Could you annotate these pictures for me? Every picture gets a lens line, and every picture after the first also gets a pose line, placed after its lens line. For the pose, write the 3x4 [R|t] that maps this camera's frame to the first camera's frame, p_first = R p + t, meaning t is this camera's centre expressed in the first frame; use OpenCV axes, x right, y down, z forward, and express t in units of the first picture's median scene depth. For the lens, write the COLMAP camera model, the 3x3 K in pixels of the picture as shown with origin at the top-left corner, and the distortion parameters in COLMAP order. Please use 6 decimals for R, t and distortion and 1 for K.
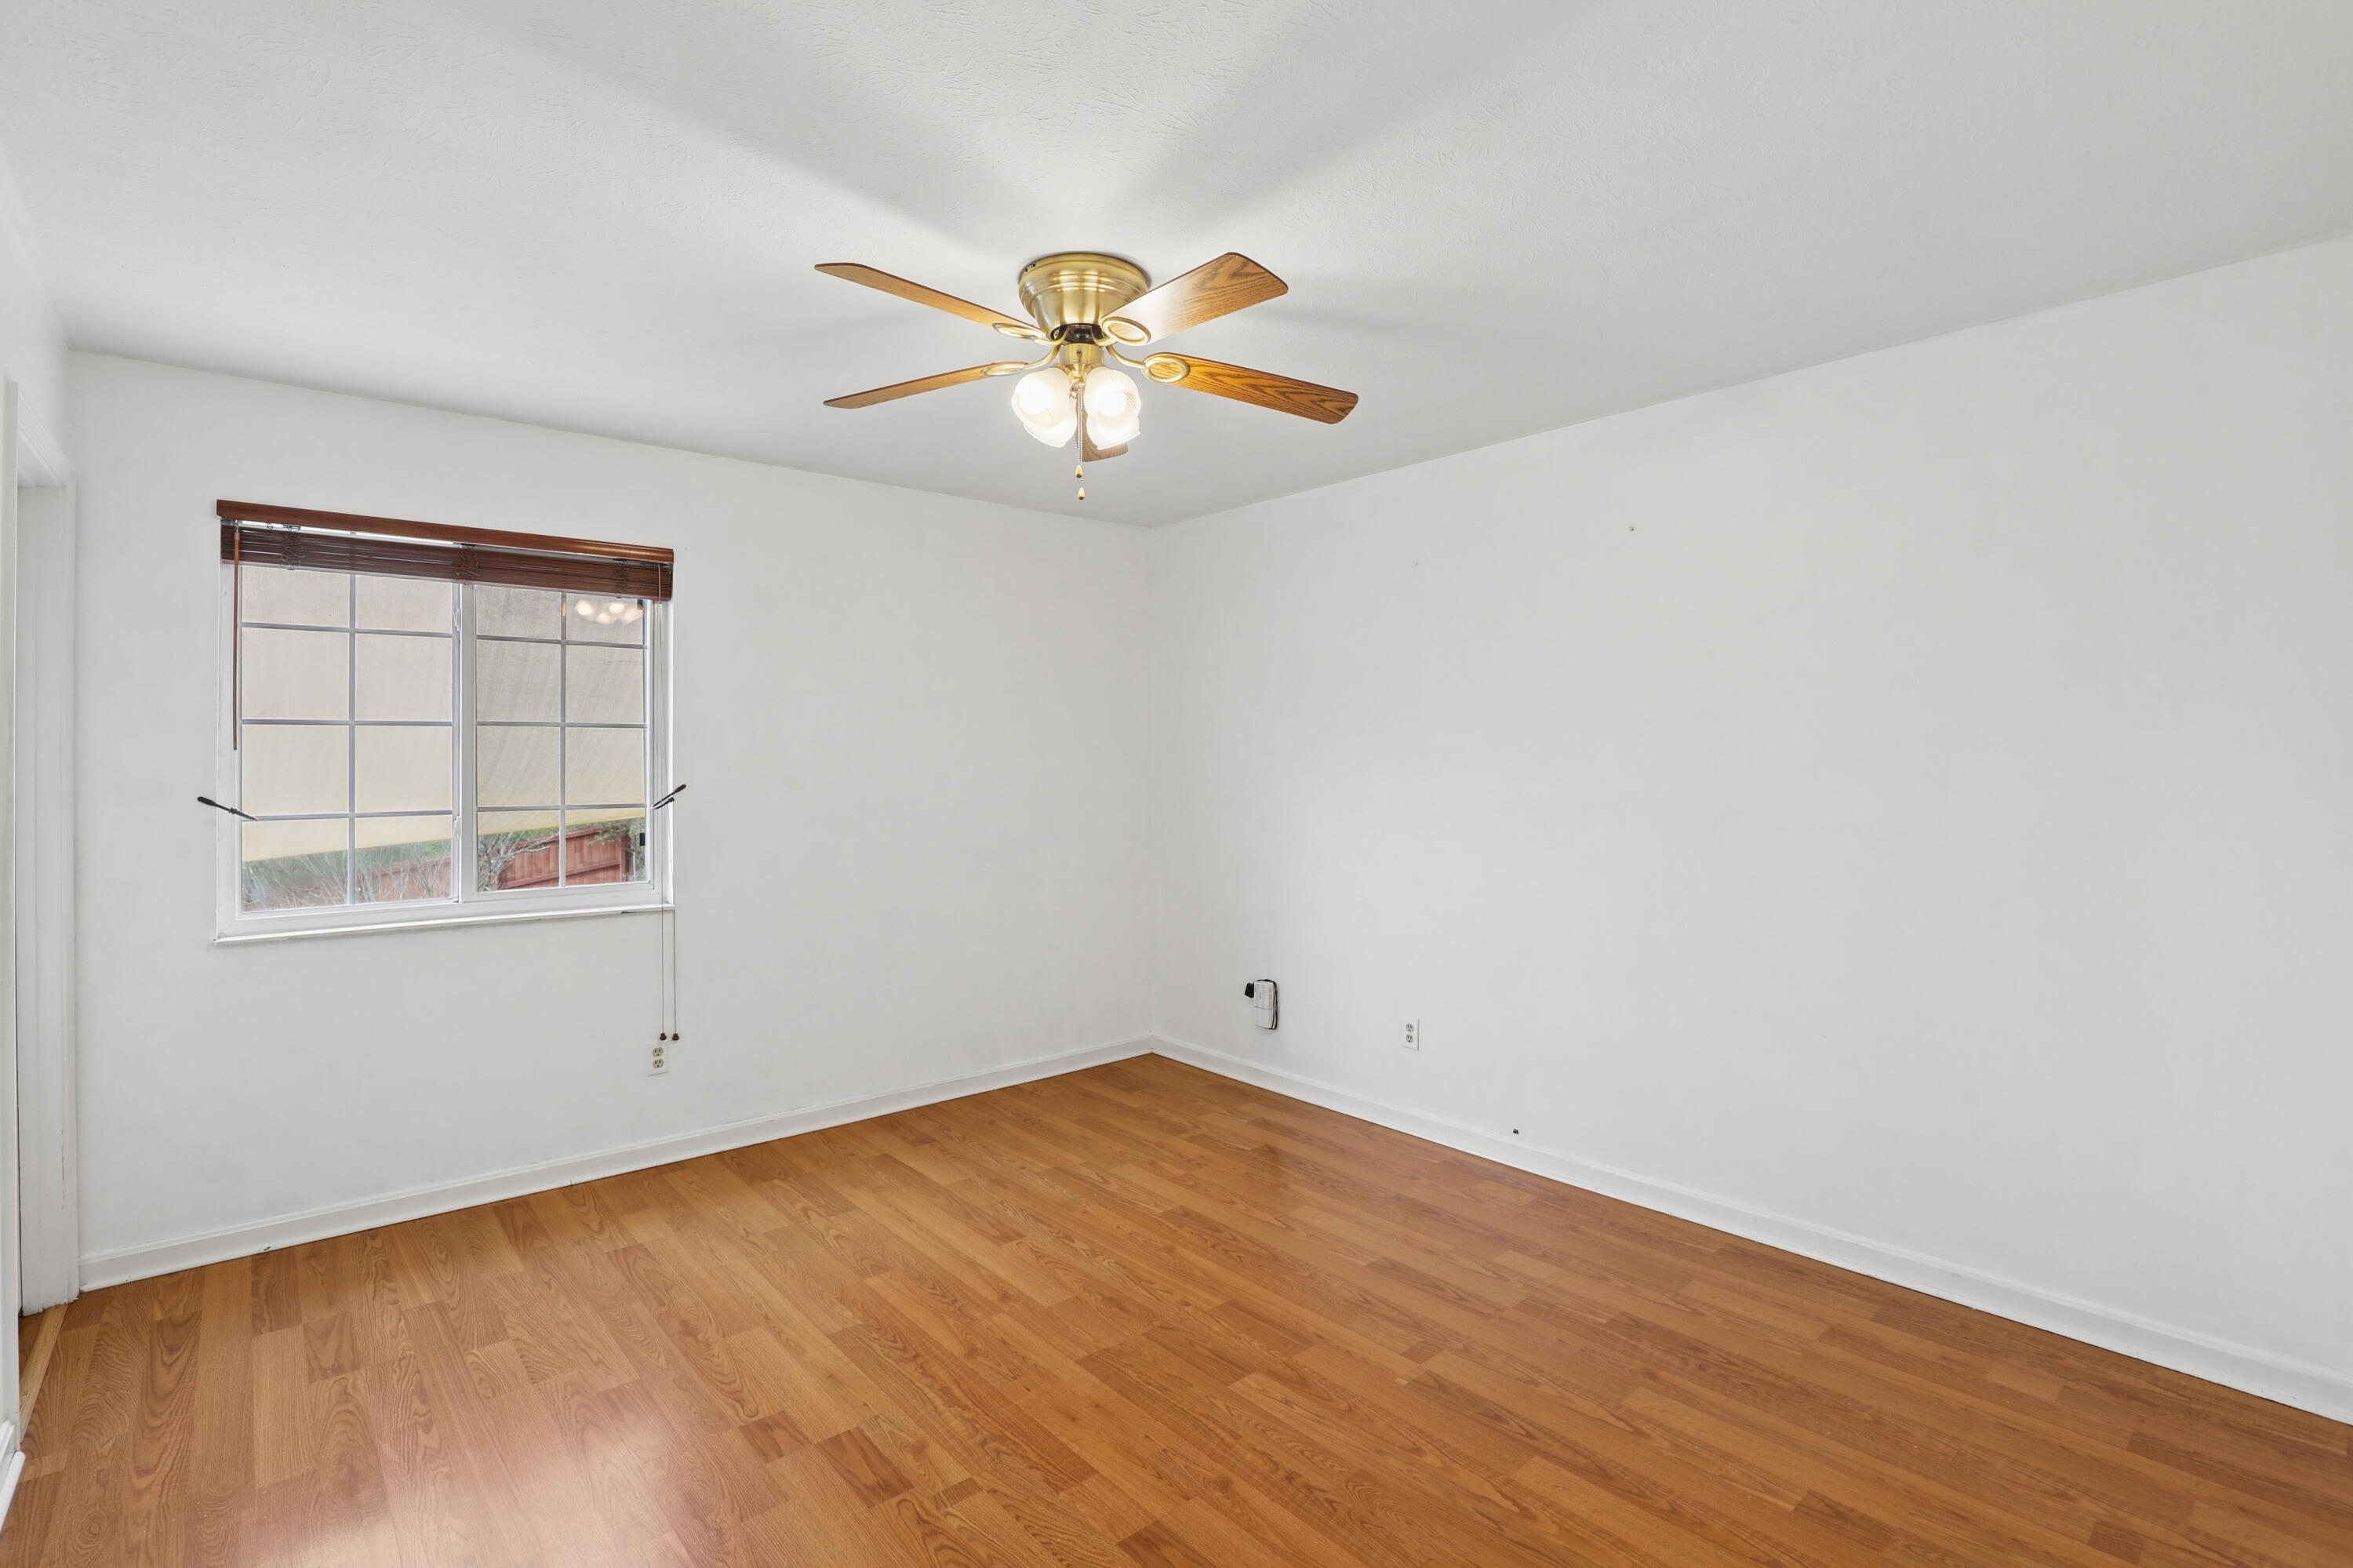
lens RADIAL K [[1099.1, 0, 1172.6], [0, 1099.1, 754.3], [0, 0, 1]] dist [-0.038516, 0.008632]
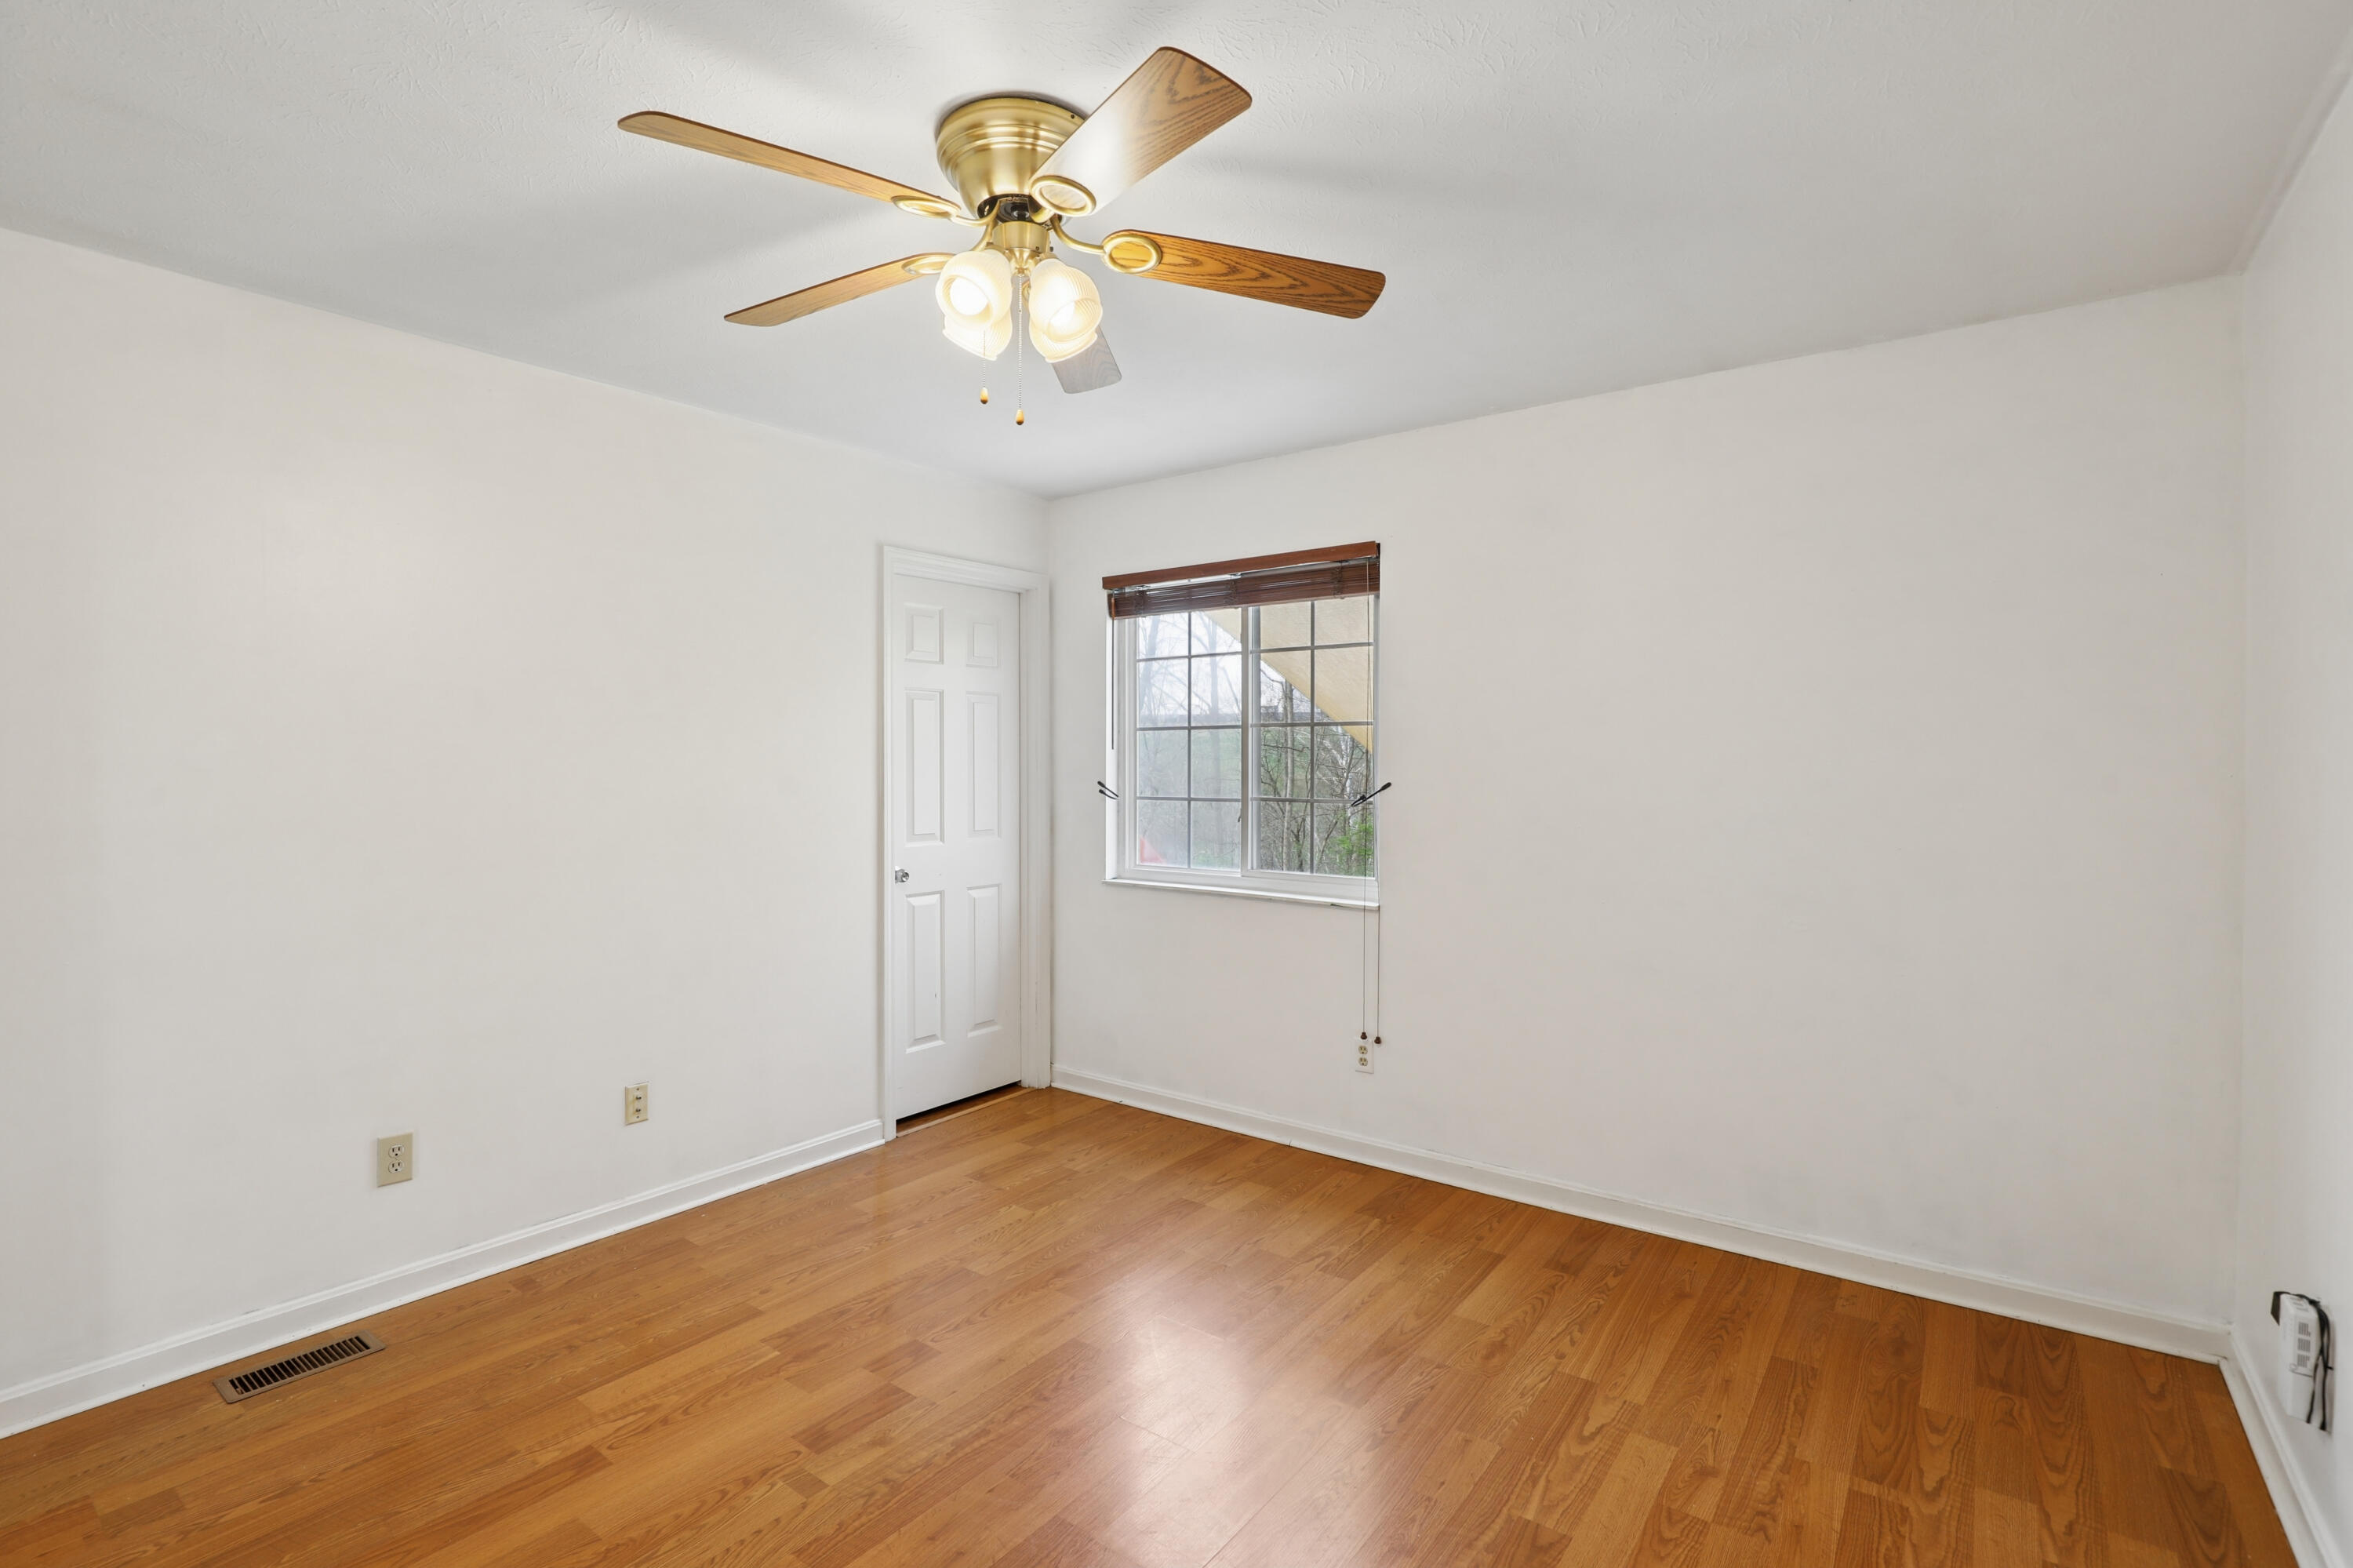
lens RADIAL K [[1099.1, 0, 1172.6], [0, 1099.1, 754.3], [0, 0, 1]] dist [-0.038516, 0.008632]
pose [[0.210892, 0.003414, -0.977503, 0.585932], [0.000857, 0.999993, 0.003678, -0.001813], [0.977509, -0.001613, 0.210887, 0.767556]]
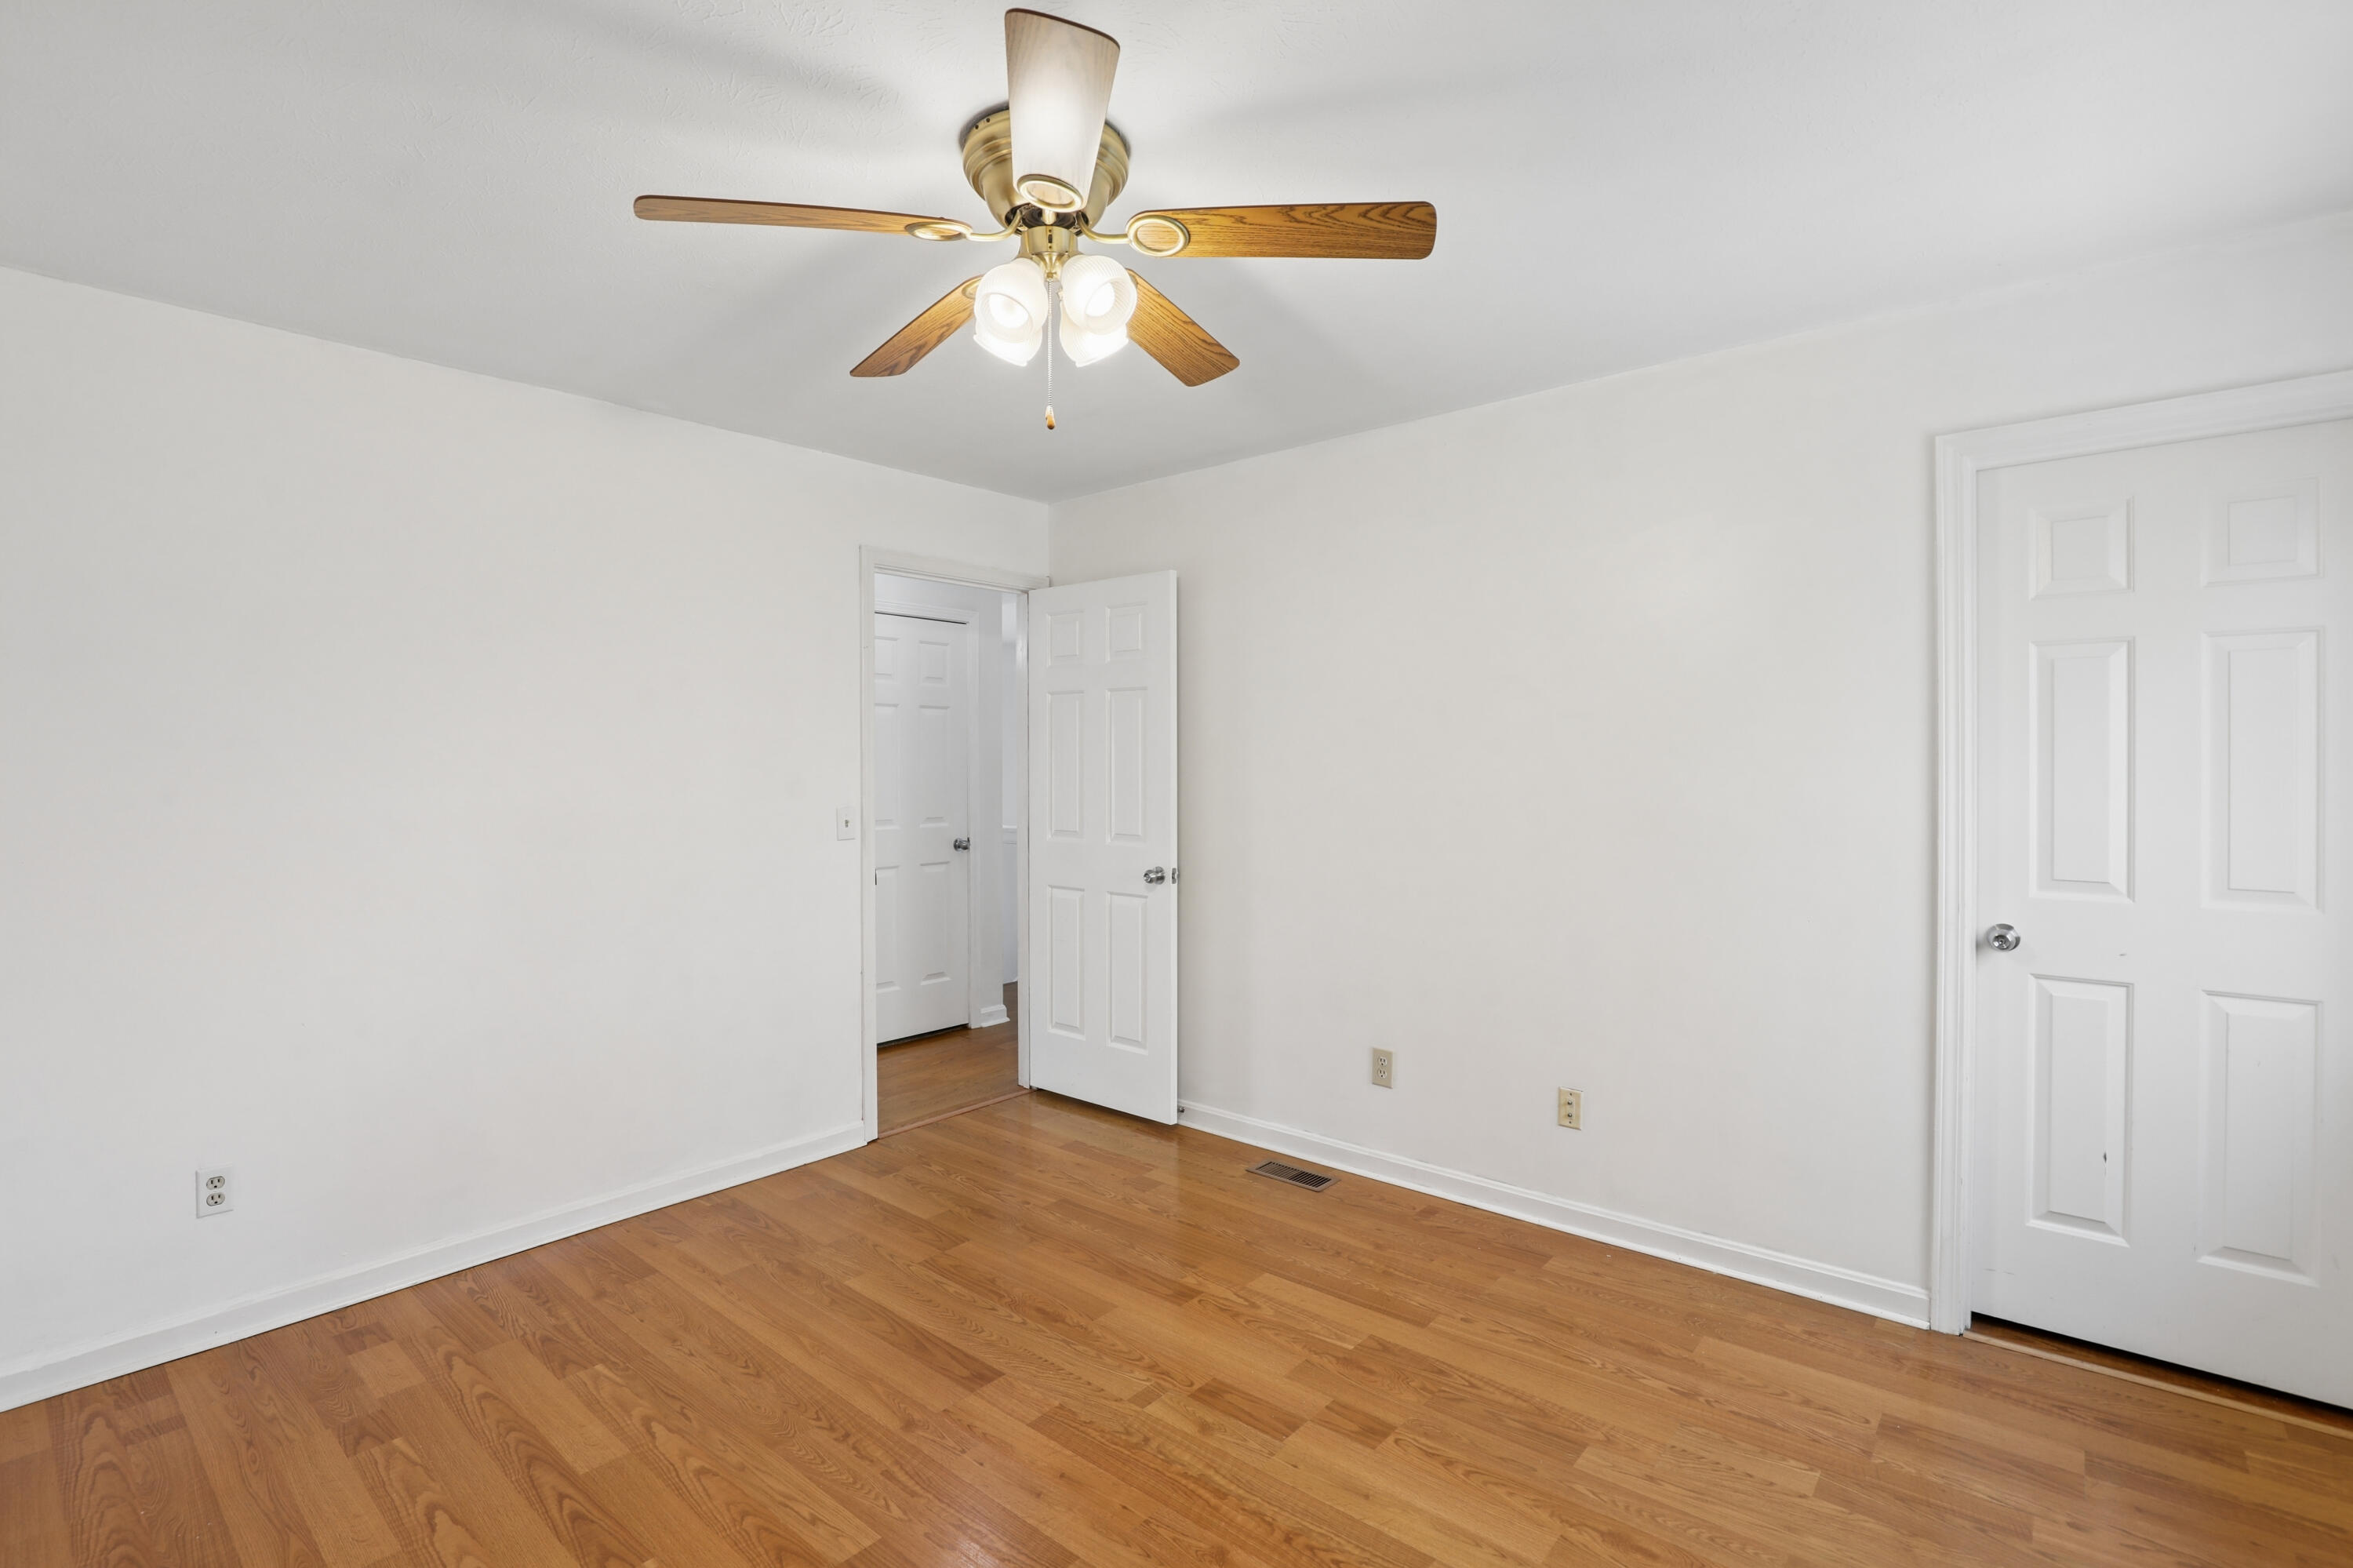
lens RADIAL K [[1090.3, 0, 1176.0], [0, 1090.3, 772.3], [0, 0, 1]] dist [-0.032497, 0.007256]
pose [[-0.988041, 0.013049, -0.153639, -0.041306], [0.011605, 0.999880, 0.010290, 0.004599], [0.153755, 0.008383, -0.988073, 1.458649]]
